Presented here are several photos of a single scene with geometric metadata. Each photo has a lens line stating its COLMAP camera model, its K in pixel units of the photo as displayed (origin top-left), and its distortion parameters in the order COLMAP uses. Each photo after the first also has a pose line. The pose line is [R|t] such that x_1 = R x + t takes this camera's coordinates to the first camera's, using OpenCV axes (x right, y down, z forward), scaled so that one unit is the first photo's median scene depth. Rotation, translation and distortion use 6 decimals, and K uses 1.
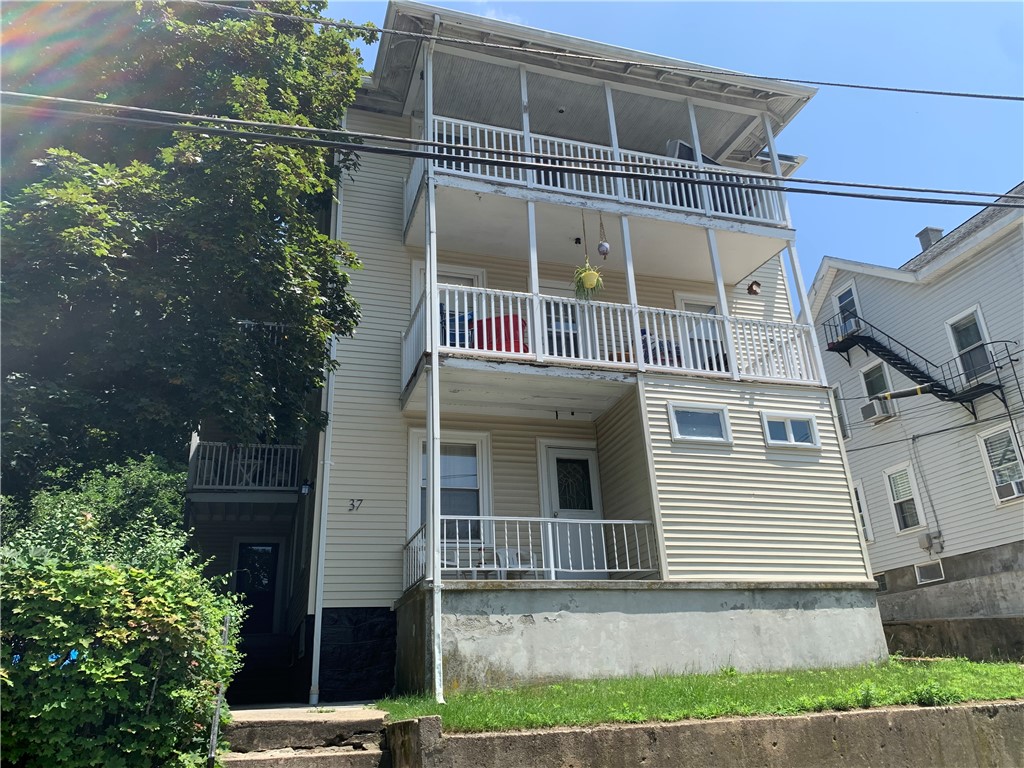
lens RADIAL K [[781.8, 0, 512.5], [0, 781.8, 372.5], [0, 0, 1]] dist [0.018792, -0.013414]
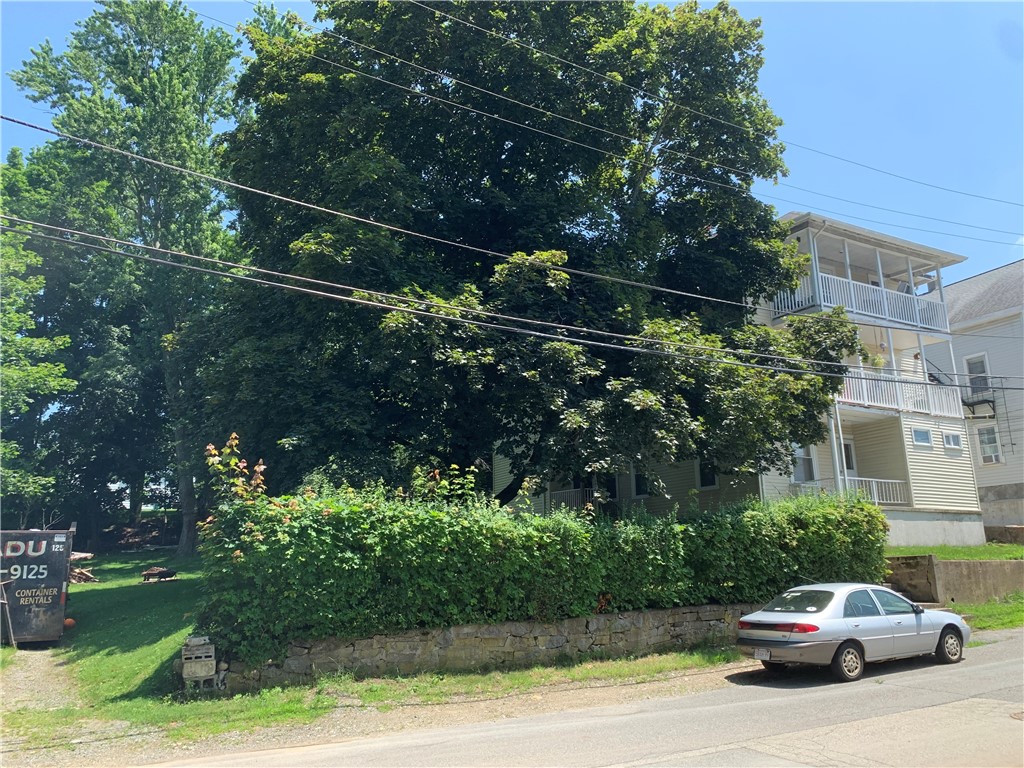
lens RADIAL K [[781.8, 0, 512.5], [0, 781.8, 372.5], [0, 0, 1]] dist [0.018792, -0.013414]
pose [[0.980575, 0.082471, 0.177963, -1.362191], [-0.107447, 0.984920, 0.135604, -0.301667], [-0.164096, -0.152091, 0.974649, -0.967710]]
